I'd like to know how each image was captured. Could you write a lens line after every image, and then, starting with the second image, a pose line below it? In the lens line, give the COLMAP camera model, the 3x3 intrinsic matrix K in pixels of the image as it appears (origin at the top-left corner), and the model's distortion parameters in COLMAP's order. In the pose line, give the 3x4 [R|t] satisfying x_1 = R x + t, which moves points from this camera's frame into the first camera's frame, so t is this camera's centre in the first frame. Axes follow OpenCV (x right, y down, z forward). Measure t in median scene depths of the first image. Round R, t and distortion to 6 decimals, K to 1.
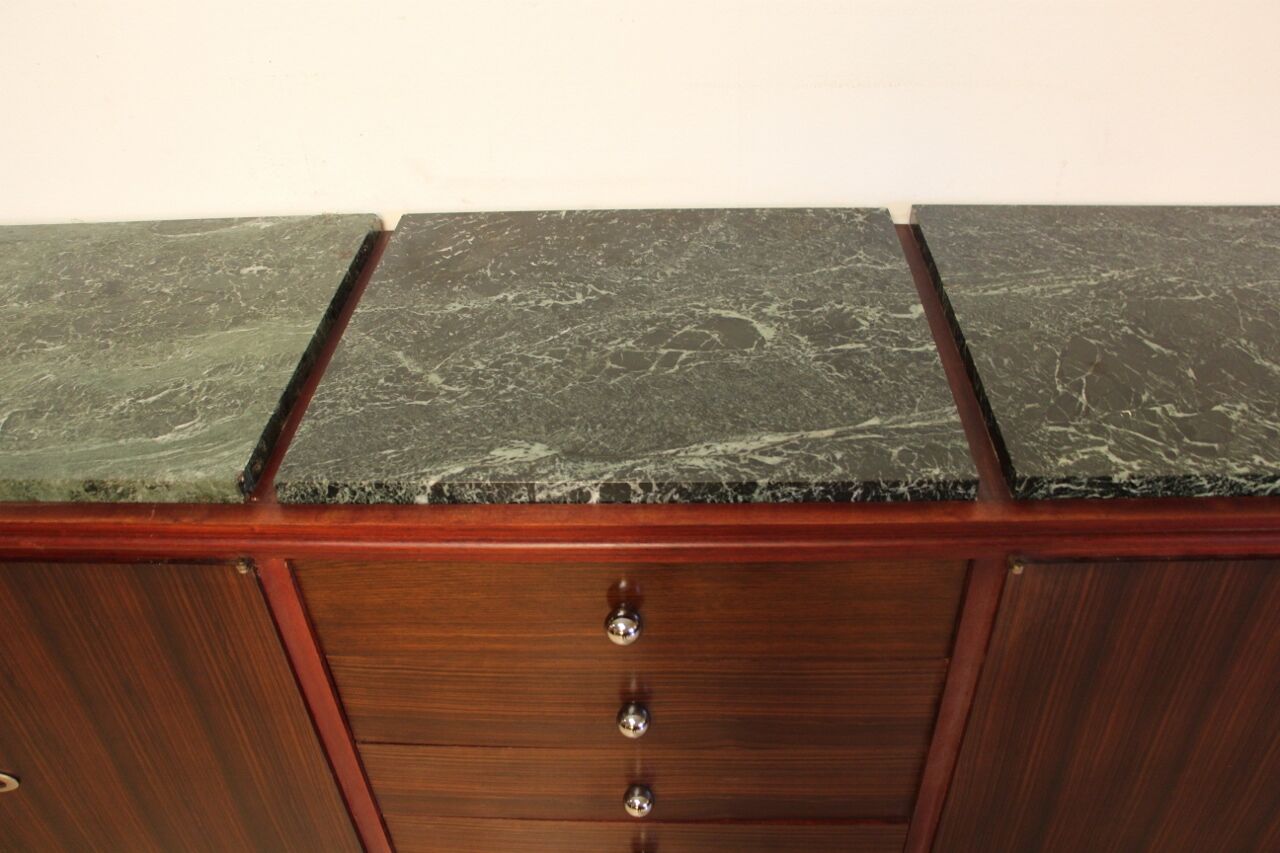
lens RADIAL K [[1041.7, 0, 645.5], [0, 1041.7, 408.8], [0, 0, 1]] dist [-0.195516, 0.166951]
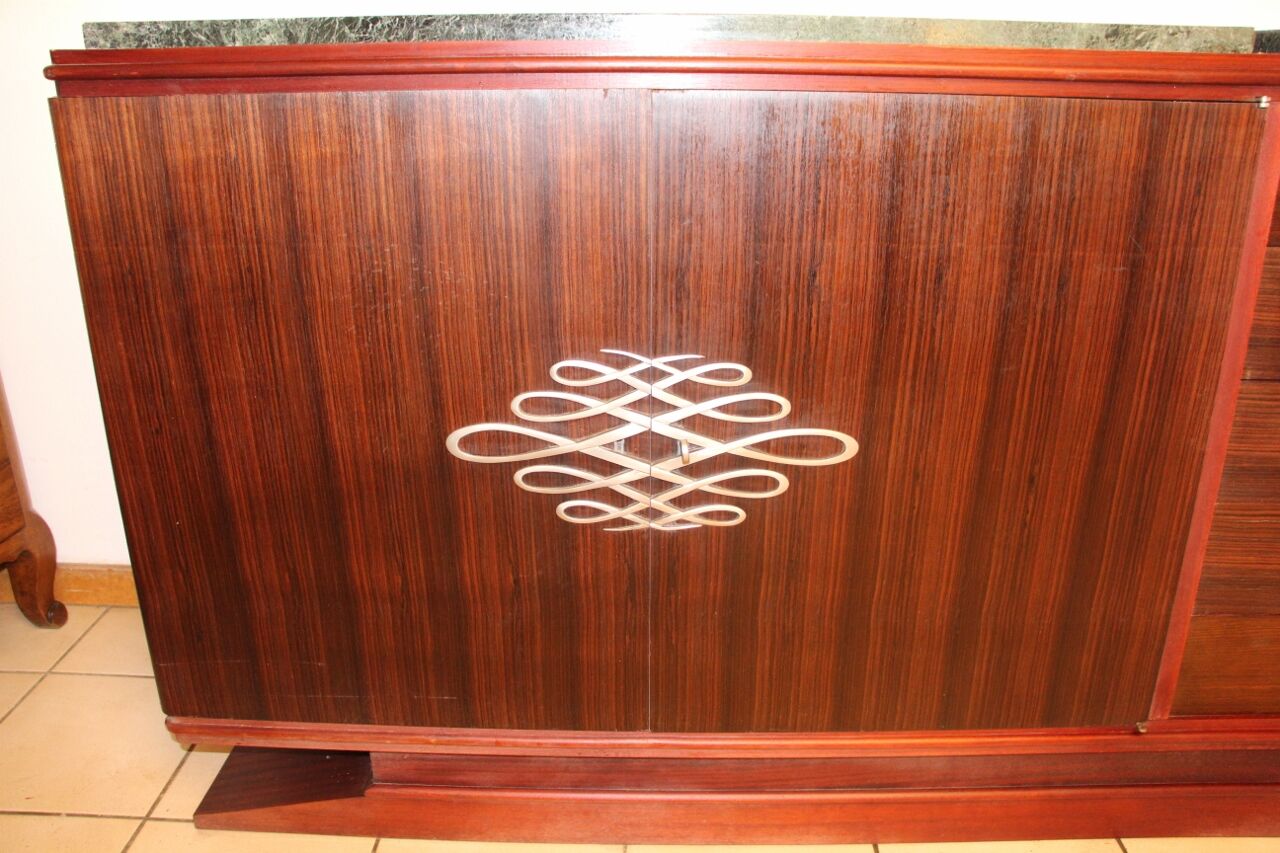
lens RADIAL K [[1072.4, 0, 639.8], [0, 1072.4, 440.3], [0, 0, 1]] dist [-0.196195, 0.159801]
pose [[0.999468, 0.020711, 0.025178, -1.088505], [-0.012986, 0.961286, -0.275248, 0.811721], [-0.029904, 0.274774, 0.961044, 0.083386]]
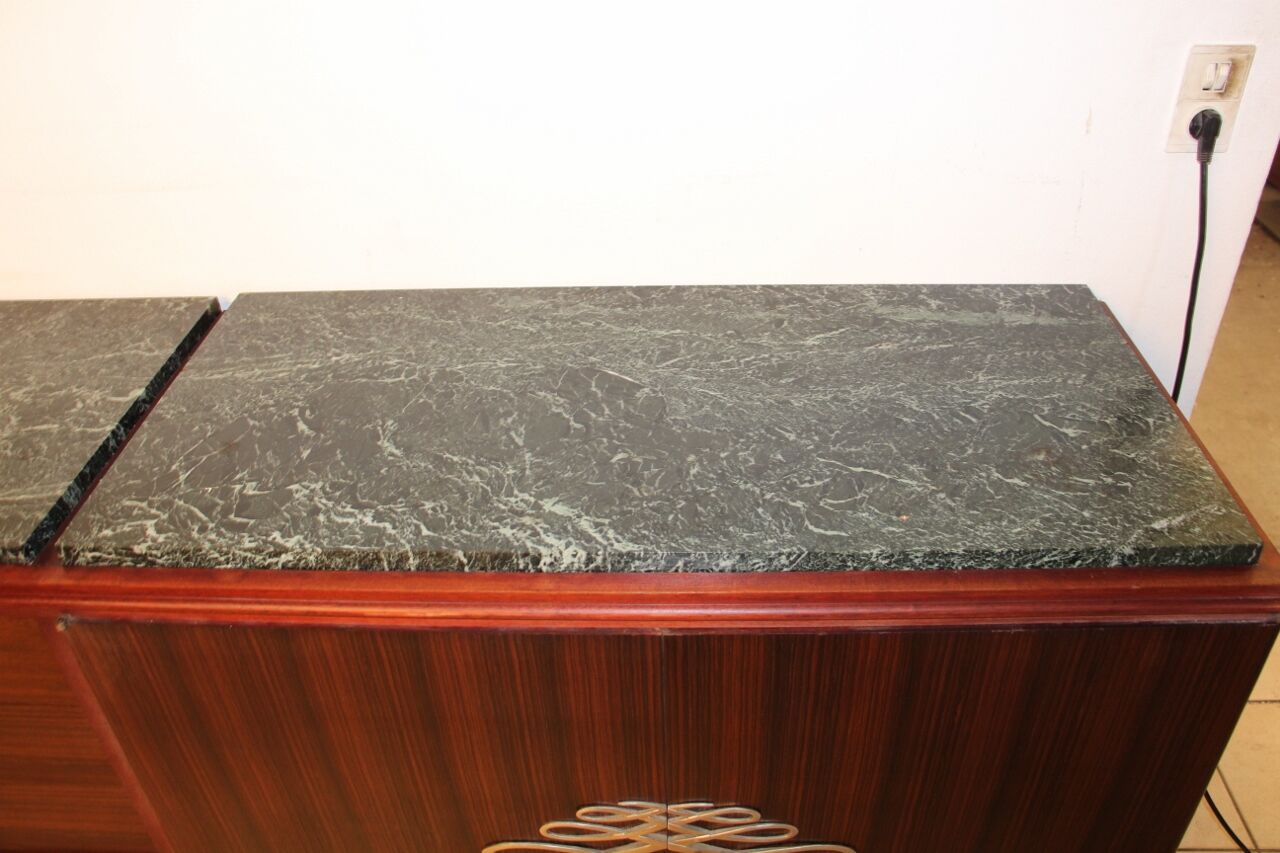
lens RADIAL K [[1041.7, 0, 645.5], [0, 1041.7, 408.8], [0, 0, 1]] dist [-0.195516, 0.166951]
pose [[0.999951, 0.004528, 0.008783, 0.980248], [-0.004082, 0.998734, -0.050133, -0.032301], [-0.008999, 0.050094, 0.998704, -0.120261]]
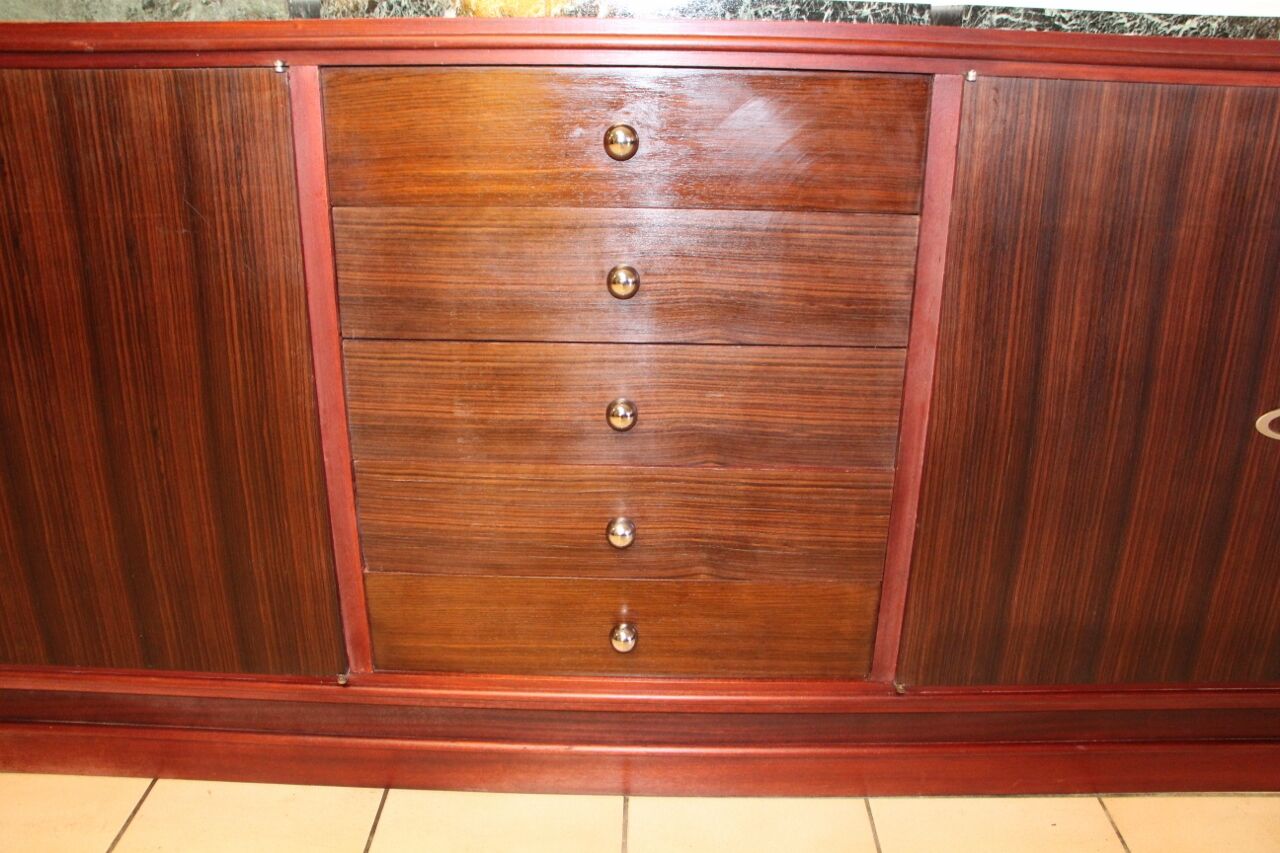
lens RADIAL K [[1041.7, 0, 645.5], [0, 1041.7, 408.8], [0, 0, 1]] dist [-0.195516, 0.166951]
pose [[0.998472, 0.035703, 0.042185, -0.032359], [-0.022991, 0.962469, -0.270415, 0.804811], [-0.050257, 0.269032, 0.961819, 0.029961]]
